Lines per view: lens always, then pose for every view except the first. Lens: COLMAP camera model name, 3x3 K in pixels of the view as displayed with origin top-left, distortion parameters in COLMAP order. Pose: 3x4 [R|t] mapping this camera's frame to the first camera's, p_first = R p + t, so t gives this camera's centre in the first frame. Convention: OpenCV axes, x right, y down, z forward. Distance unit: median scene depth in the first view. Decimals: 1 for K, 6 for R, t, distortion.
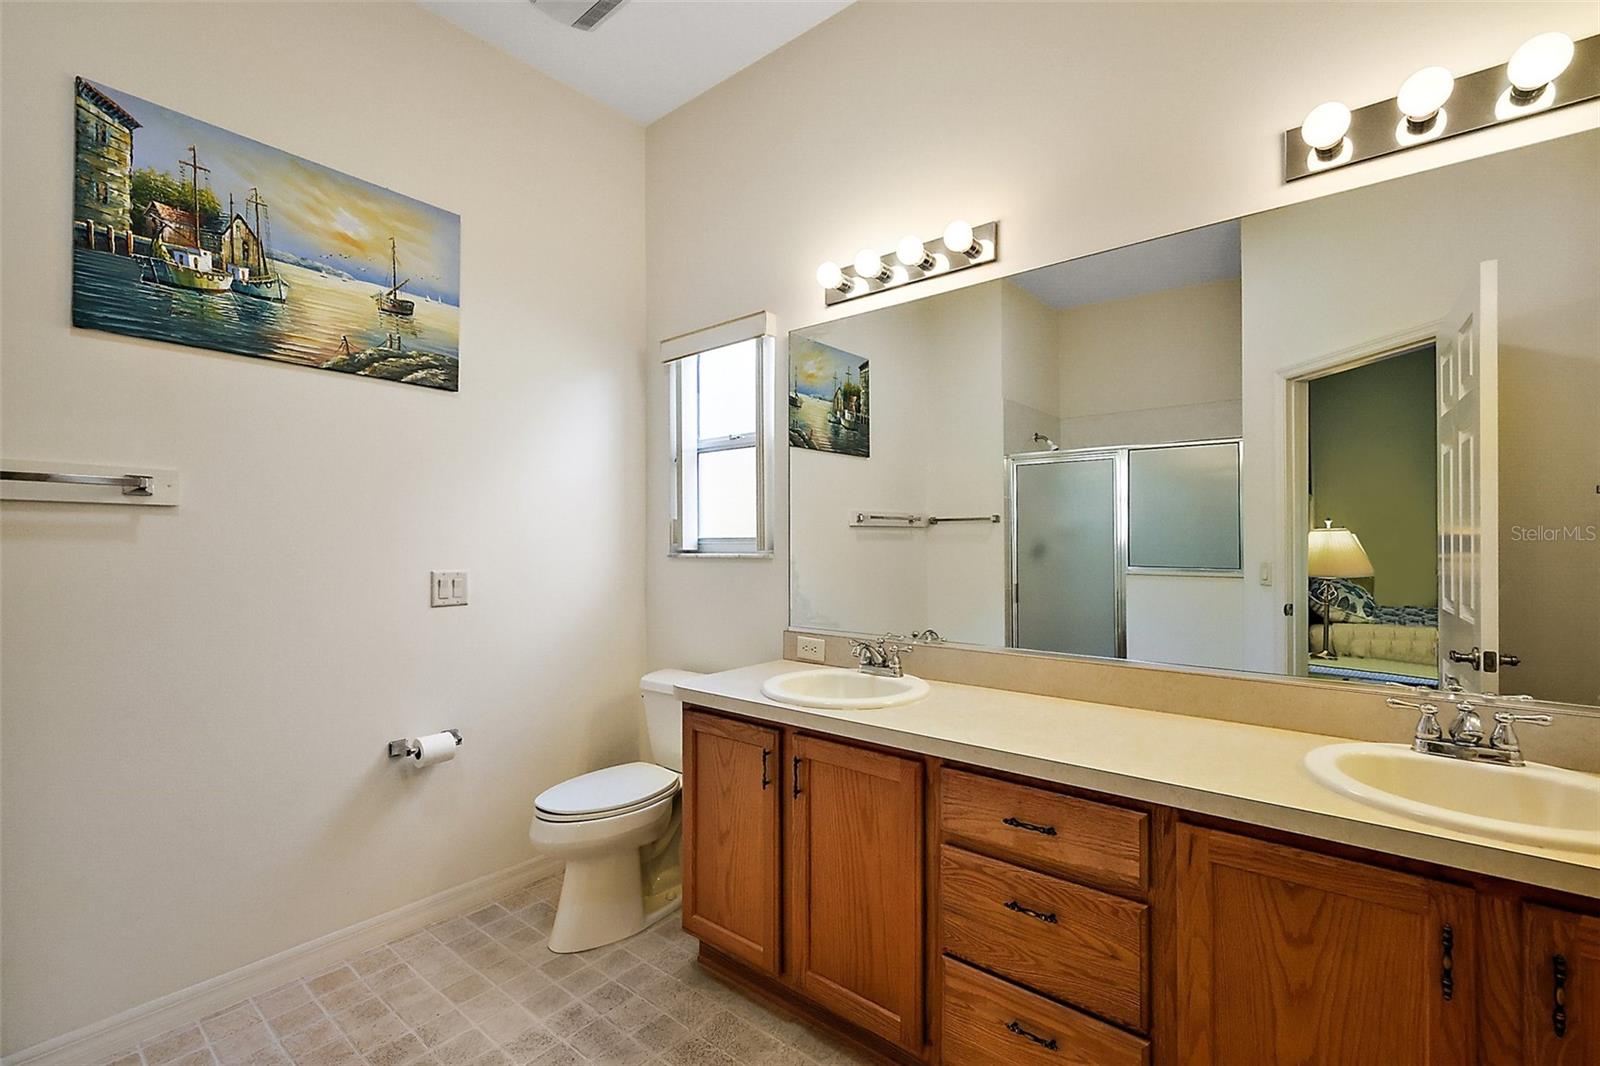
lens RADIAL K [[696.4, 0, 803.2], [0, 696.4, 537.1], [0, 0, 1]] dist [0.002277, 0.000268]
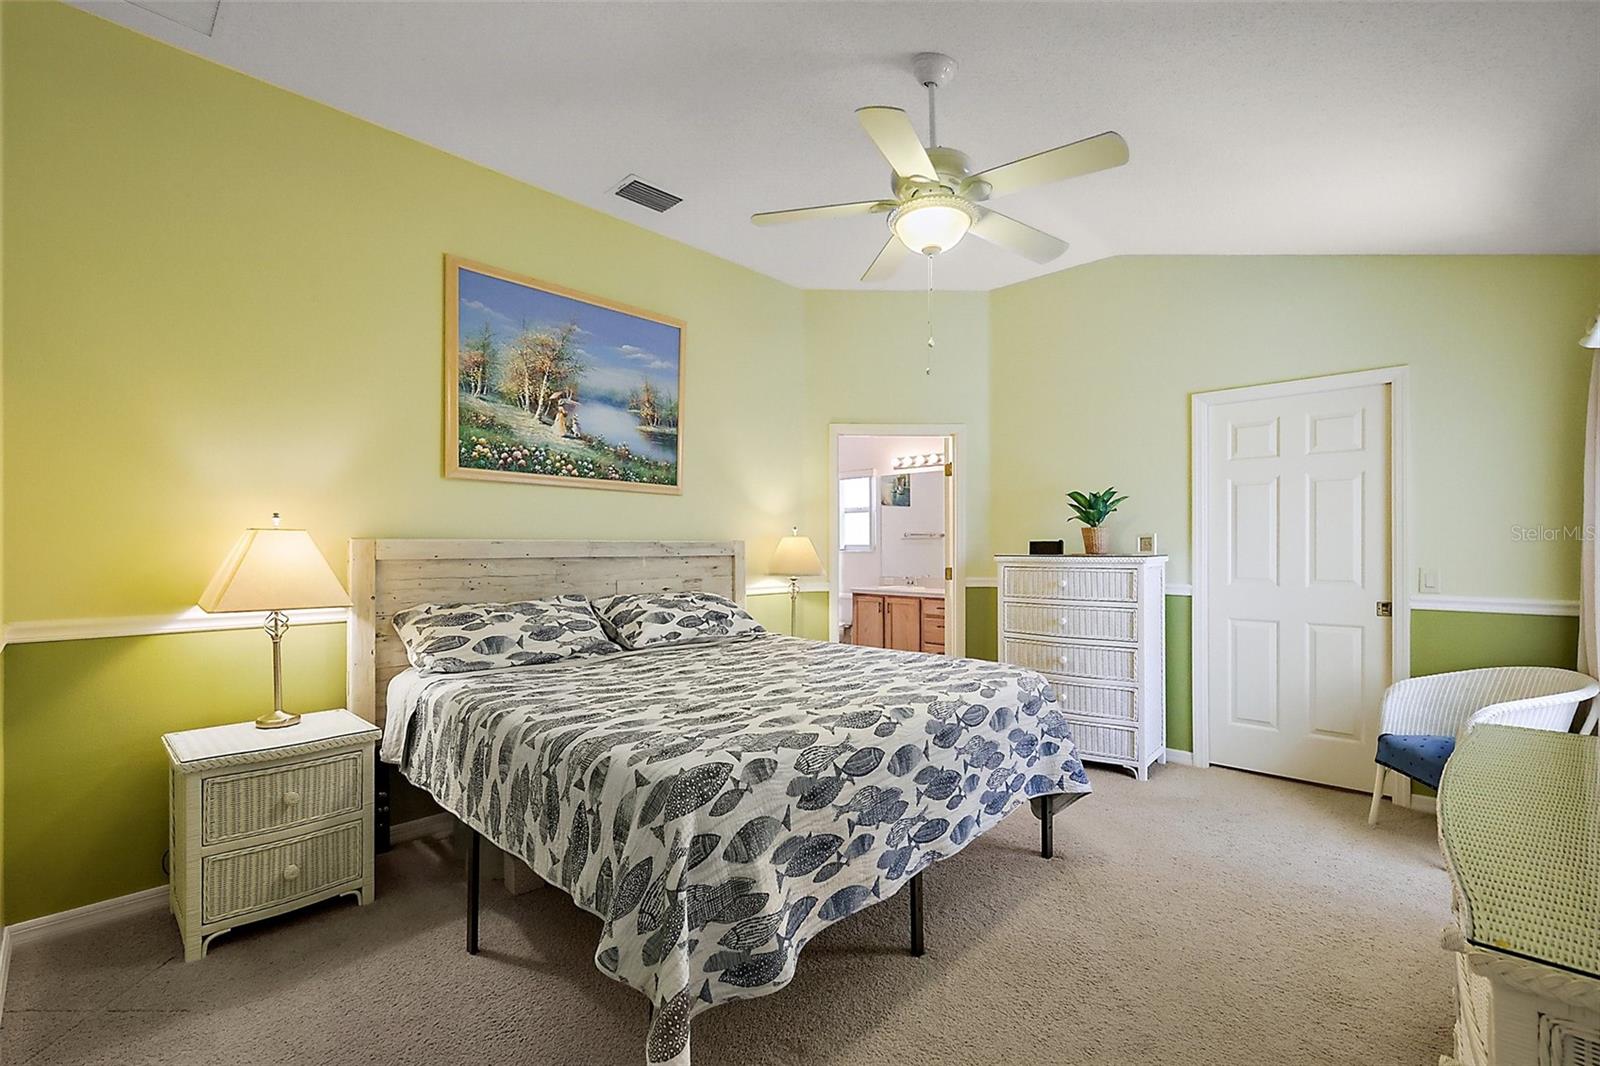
lens RADIAL K [[696.4, 0, 794.5], [0, 696.4, 540.5], [0, 0, 1]] dist [0.002277, 0.000268]
pose [[0.996838, -0.000267, -0.079455, -0.150815], [0.000400, 0.999999, 0.001663, -0.022161], [0.079454, -0.001689, 0.996837, -1.980931]]
